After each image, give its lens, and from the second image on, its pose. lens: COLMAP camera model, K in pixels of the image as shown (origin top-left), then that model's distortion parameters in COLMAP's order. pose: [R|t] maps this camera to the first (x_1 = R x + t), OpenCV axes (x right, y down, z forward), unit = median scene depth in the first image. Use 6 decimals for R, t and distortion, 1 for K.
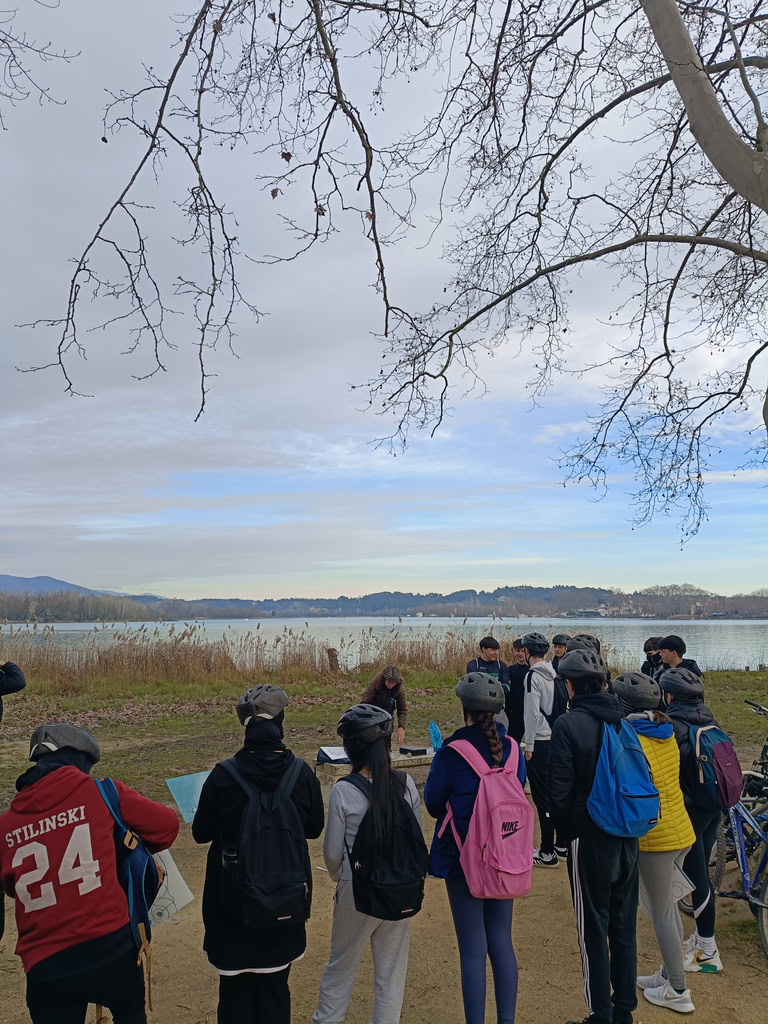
lens RADIAL K [[752.1, 0, 384.0], [0, 752.1, 512.0], [0, 0, 1]] dist [0.128608, -0.261230]
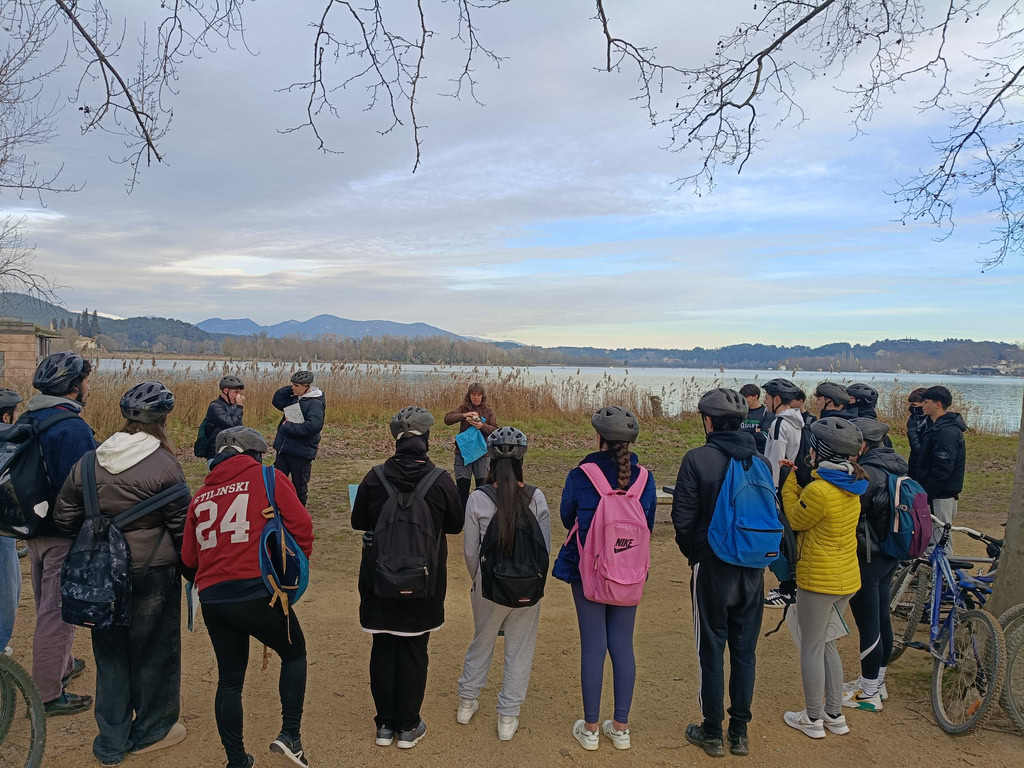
lens RADIAL K [[752.1, 0, 512.0], [0, 752.1, 384.0], [0, 0, 1]] dist [0.128608, -0.261230]
pose [[0.952426, 0.034883, -0.302766, 0.154358], [0.014121, 0.987311, 0.158173, 0.006086], [0.304442, -0.154923, 0.939848, -0.015688]]
